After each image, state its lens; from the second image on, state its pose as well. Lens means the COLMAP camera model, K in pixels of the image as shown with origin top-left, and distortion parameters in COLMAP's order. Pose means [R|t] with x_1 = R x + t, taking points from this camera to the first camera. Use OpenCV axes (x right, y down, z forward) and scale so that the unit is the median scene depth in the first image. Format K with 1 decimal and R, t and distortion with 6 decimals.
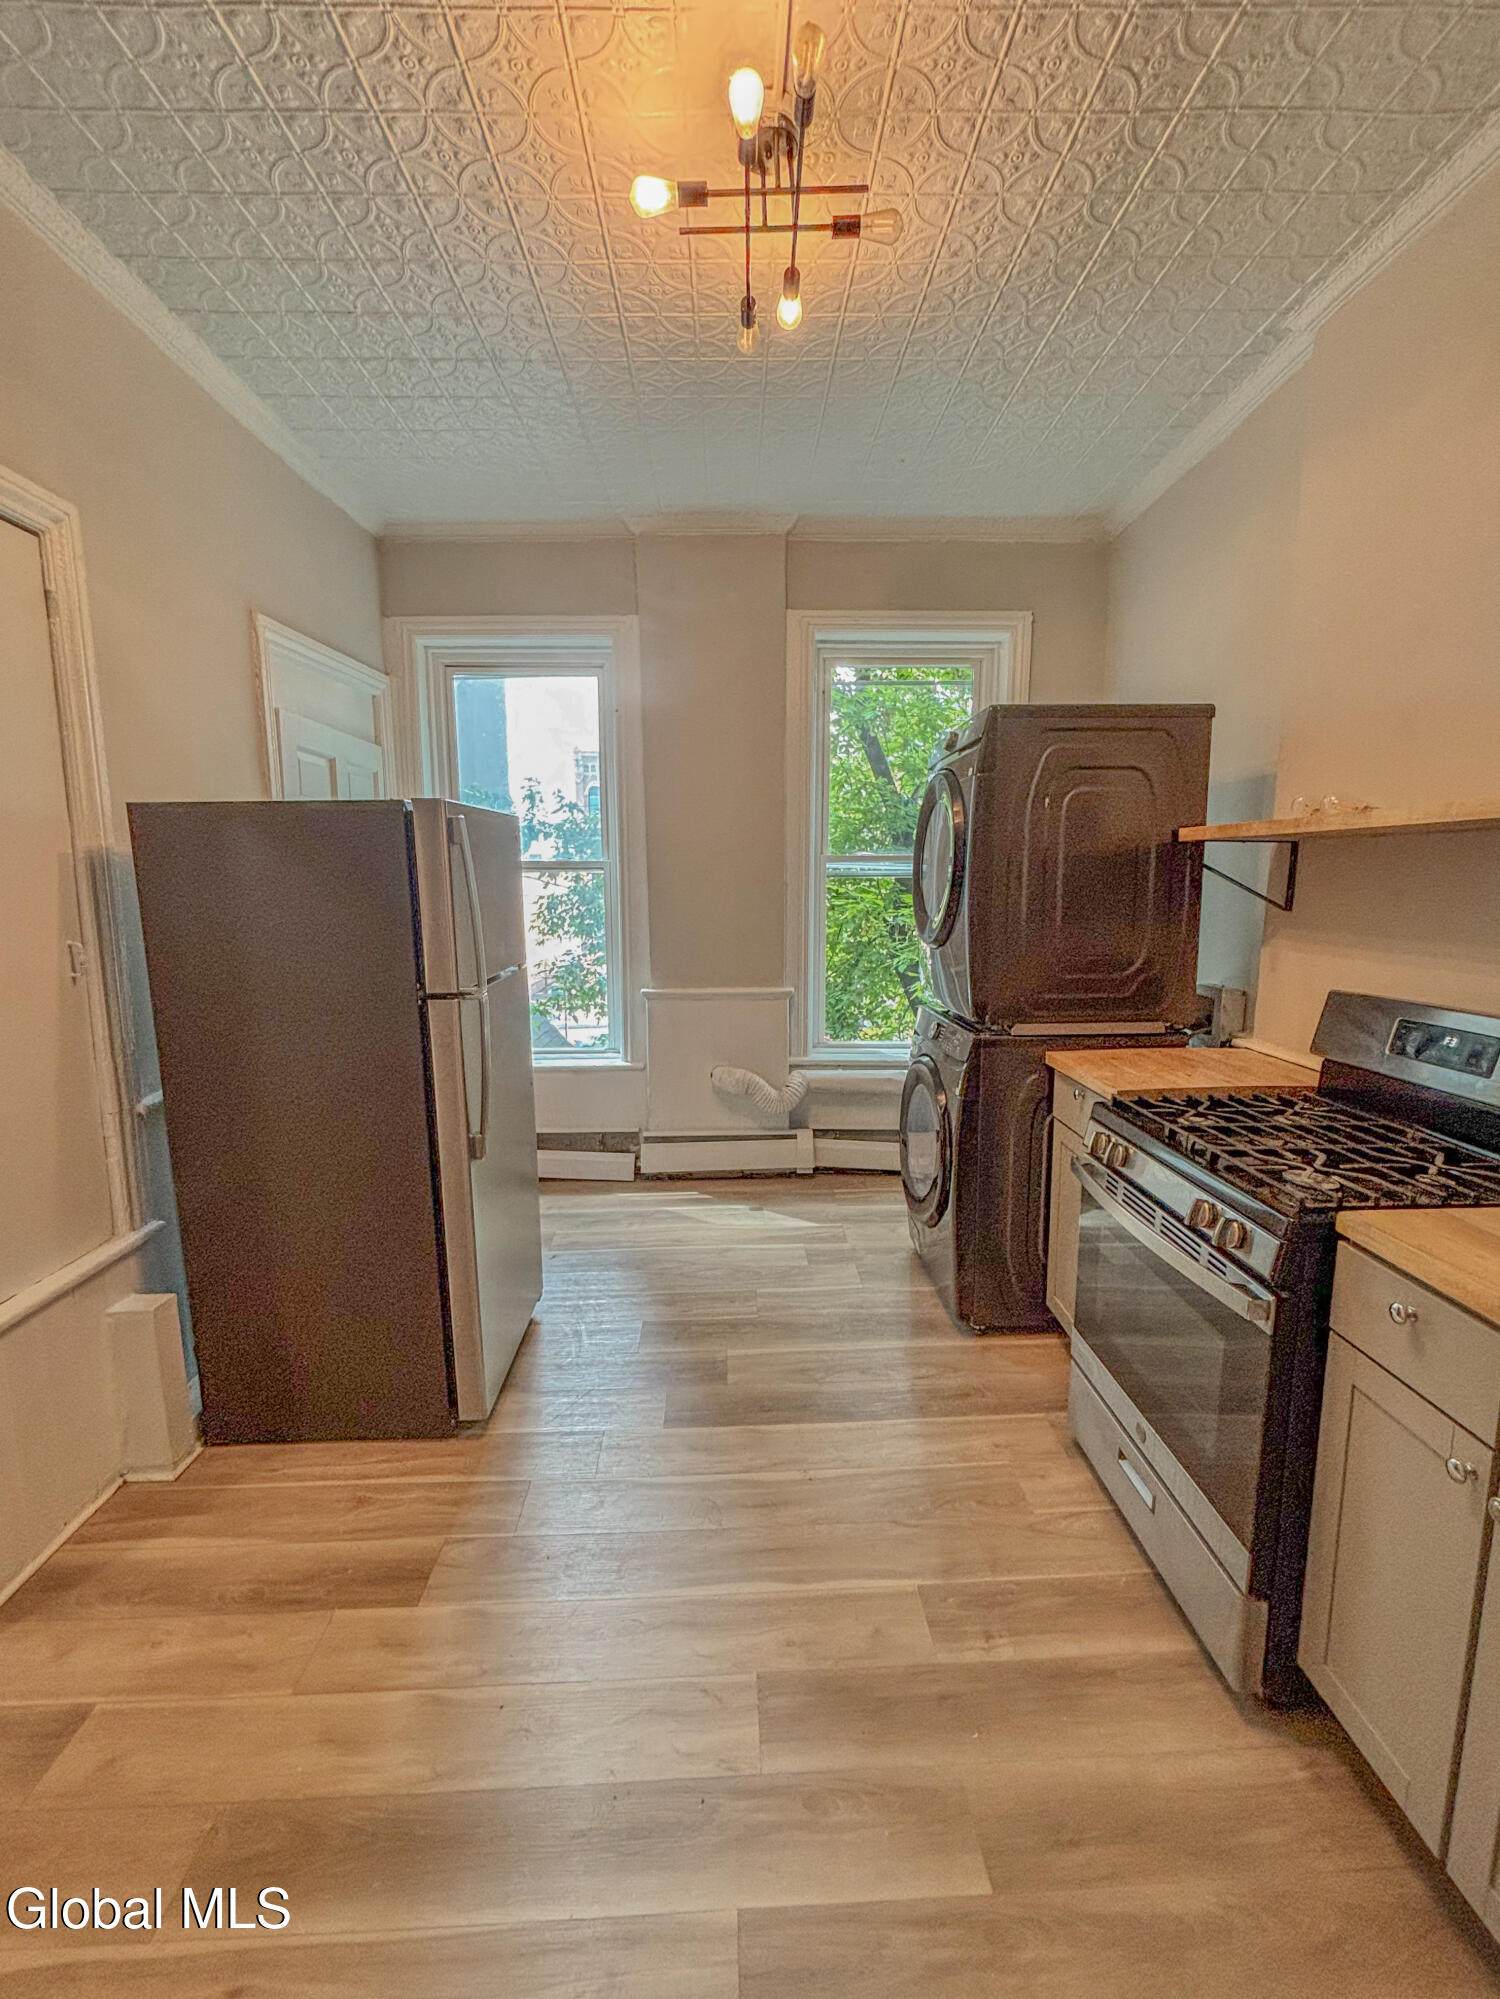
lens RADIAL K [[806.7, 0, 755.4], [0, 806.7, 991.2], [0, 0, 1]] dist [-0.000735, 0.001799]
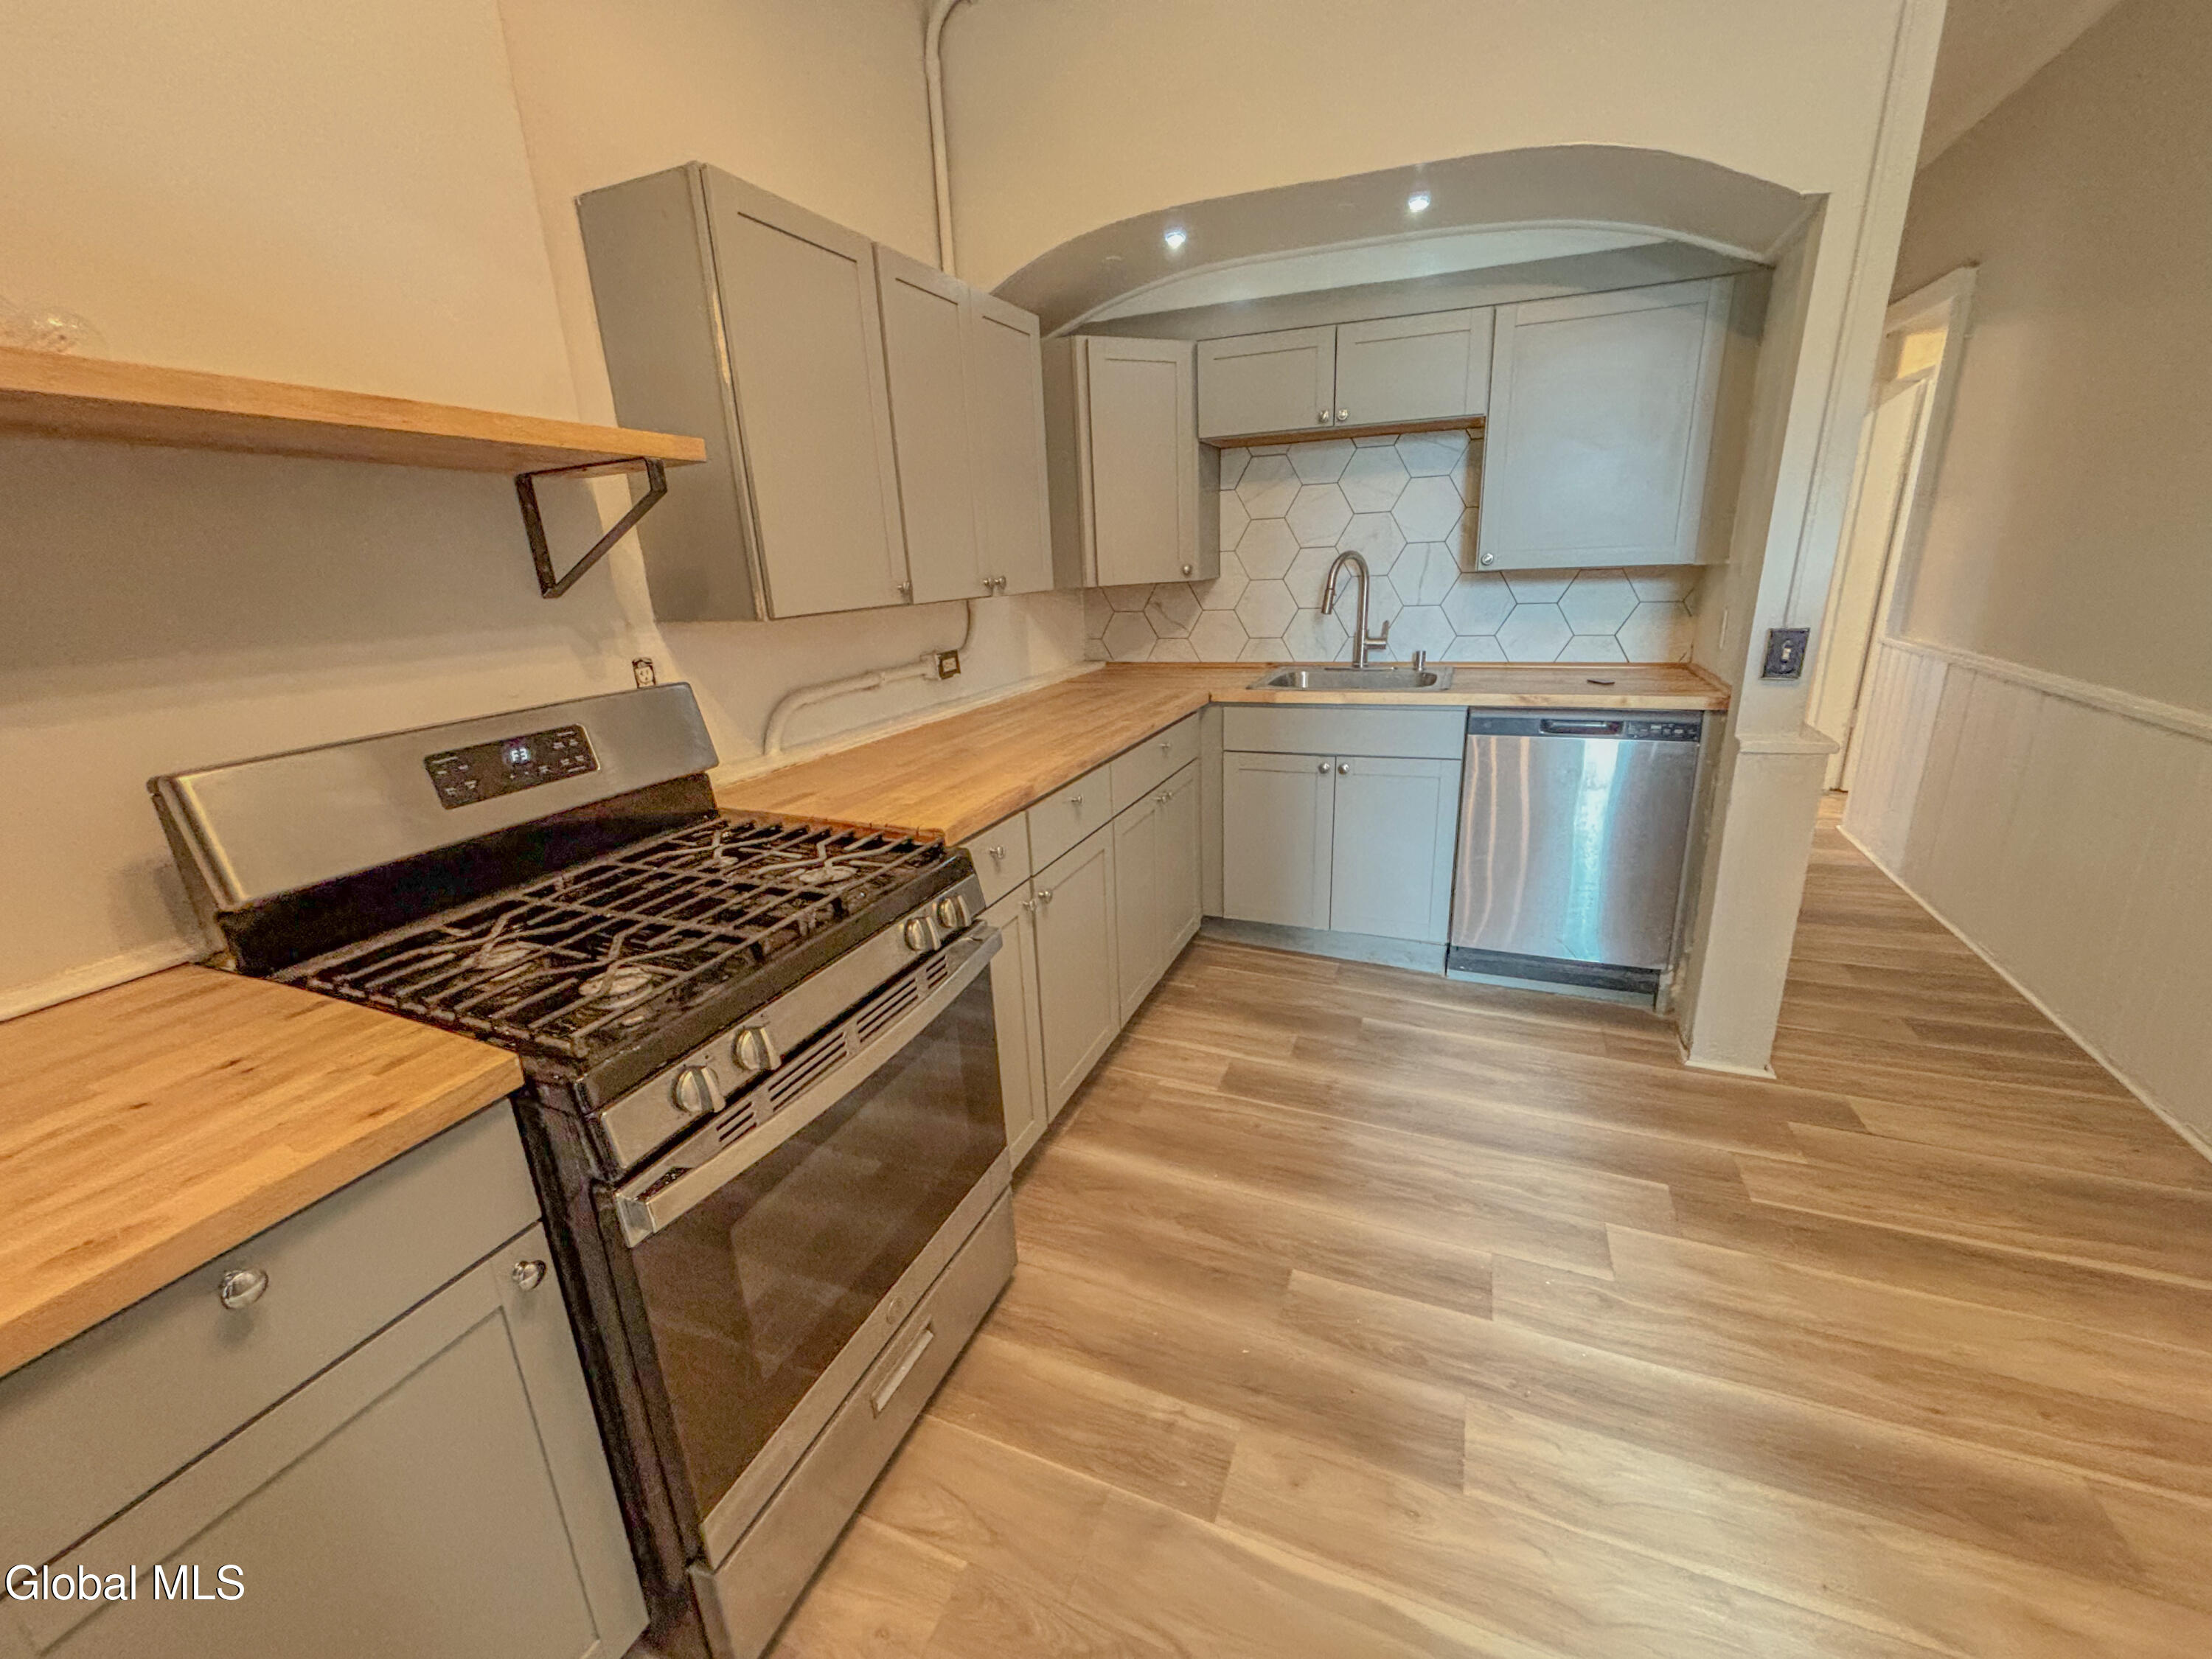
lens RADIAL K [[892.7, 0, 1110.5], [0, 892.7, 829.7], [0, 0, 1]] dist [-0.000735, 0.001799]
pose [[-0.911513, -0.082078, 0.402998, 0.011024], [0.100328, 0.905903, 0.411429, -0.111362], [-0.398847, 0.415455, -0.817508, 1.027461]]
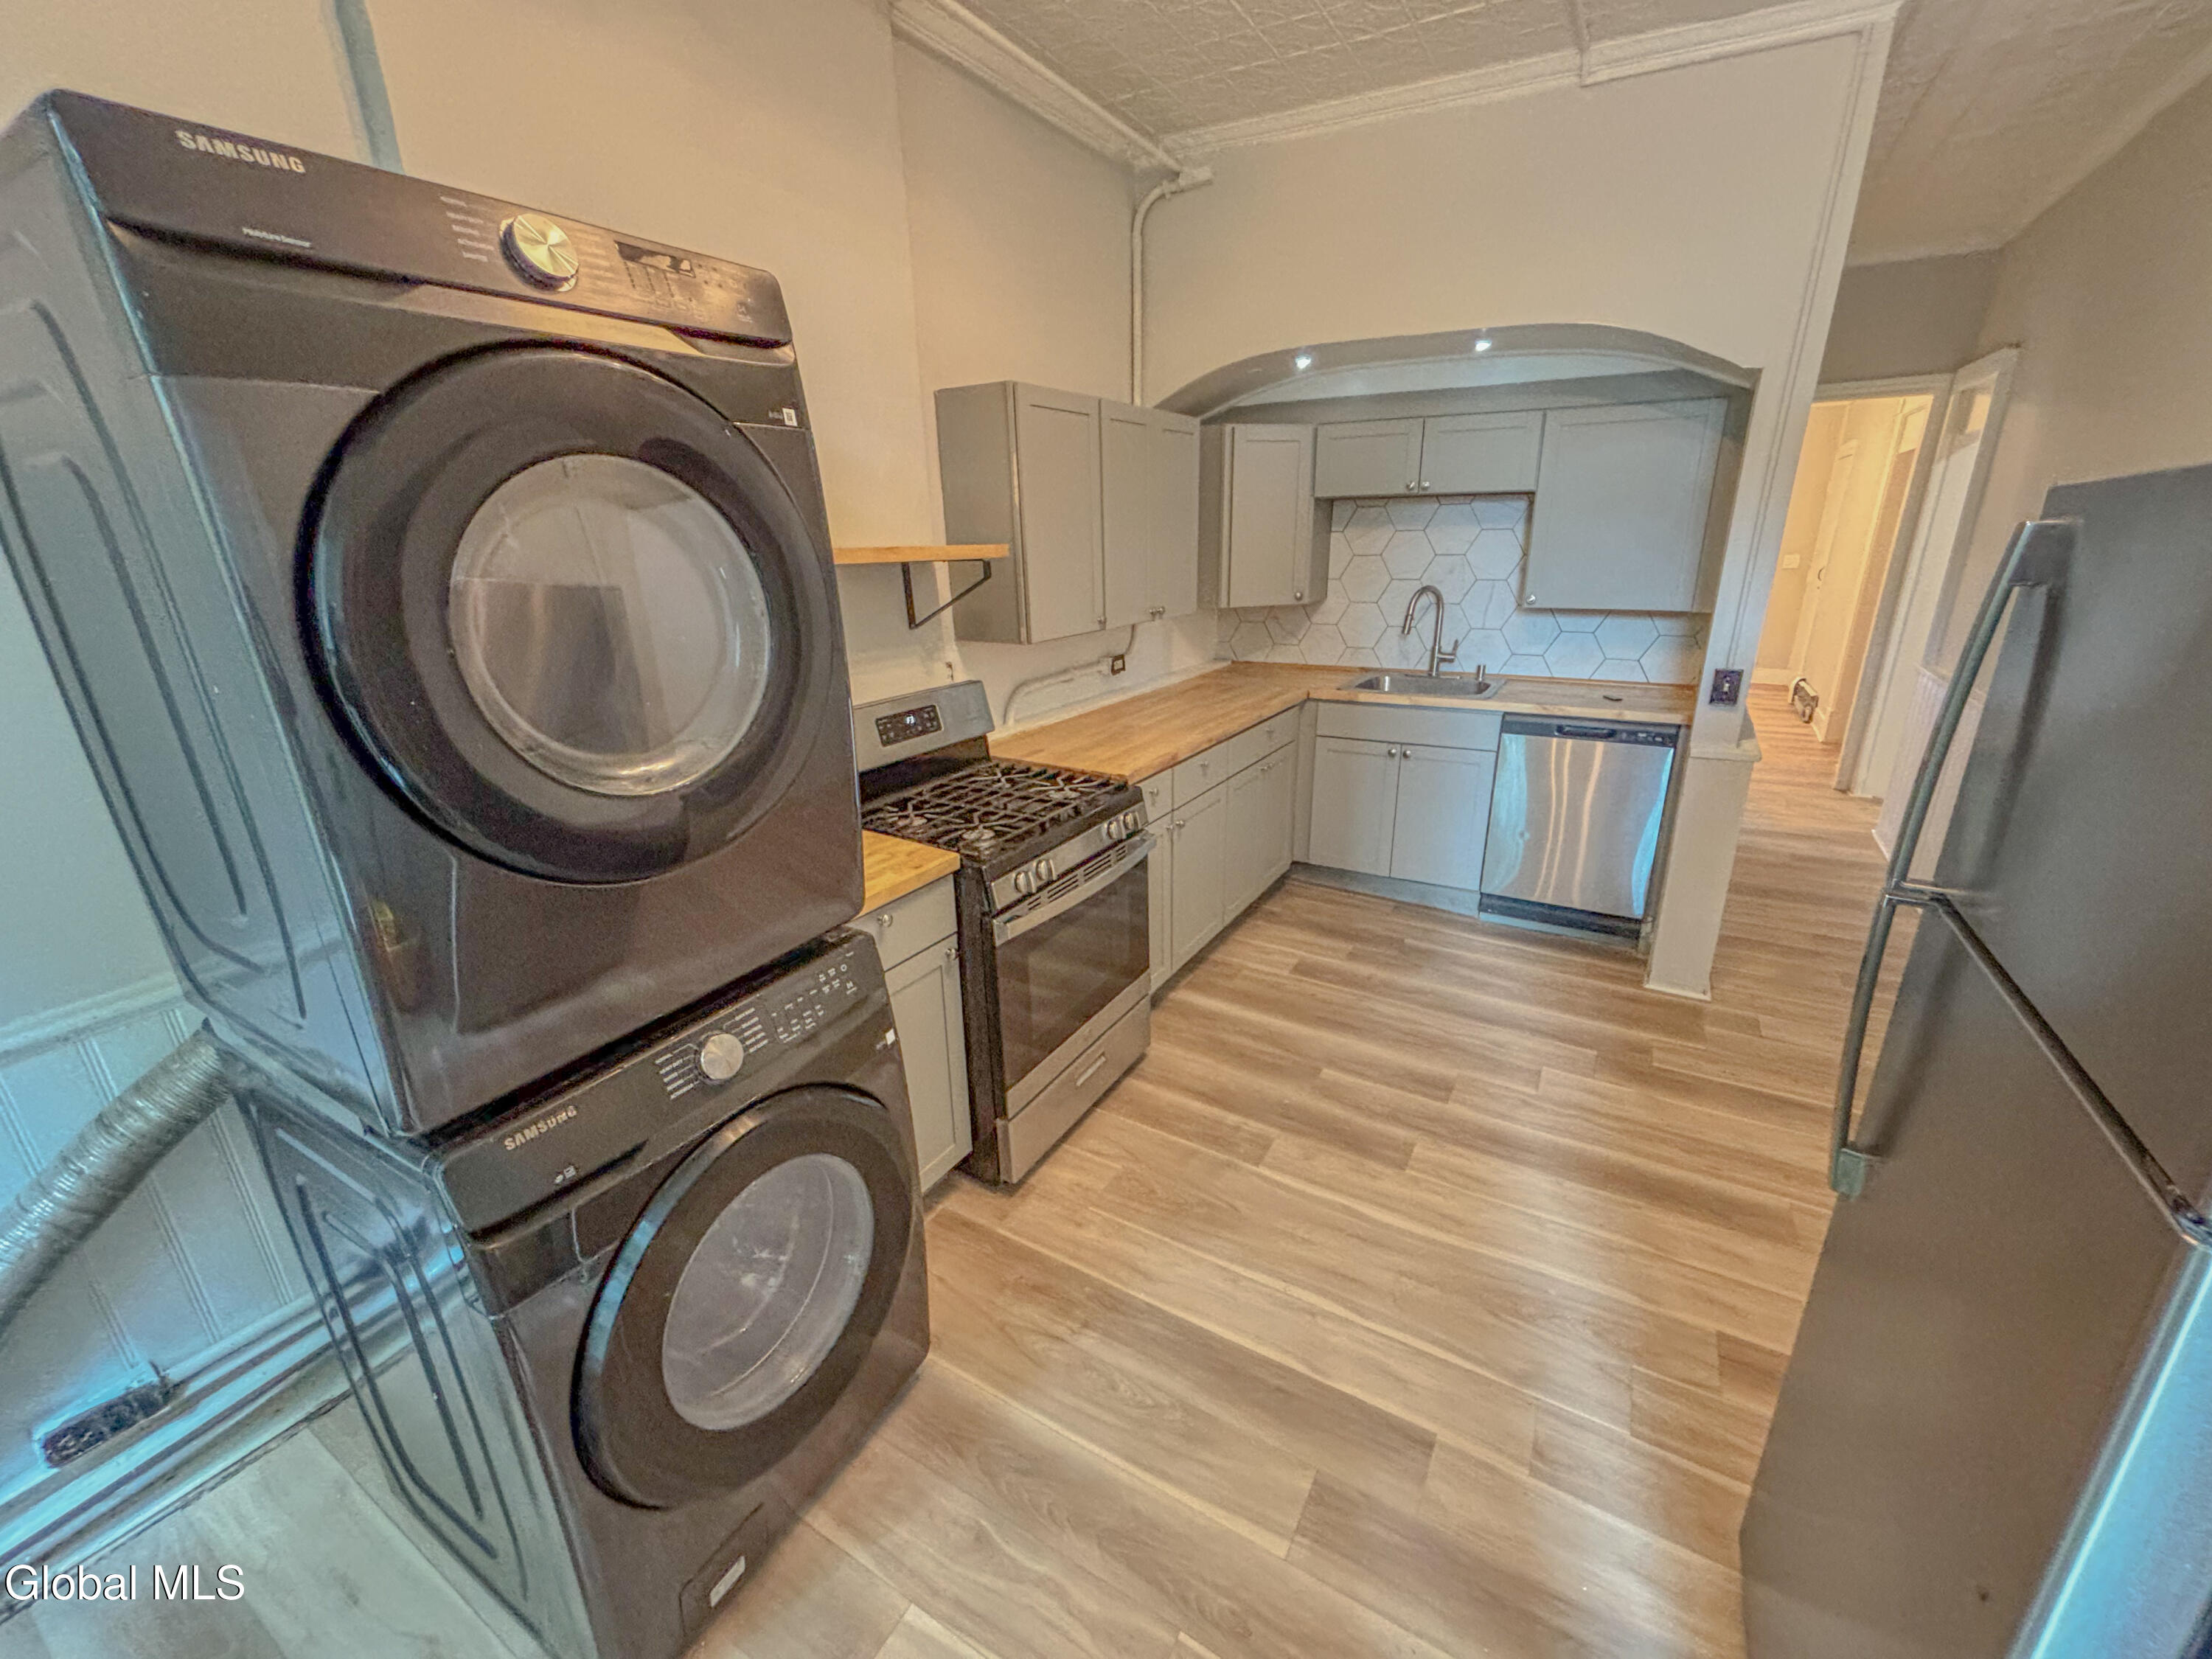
lens RADIAL K [[892.7, 0, 1092.1], [0, 892.7, 833.7], [0, 0, 1]] dist [-0.000735, 0.001799]
pose [[-0.834020, -0.154911, 0.529541, -0.180840], [0.104016, 0.898418, 0.426645, -0.270166], [-0.541841, 0.410911, -0.733185, 1.416601]]
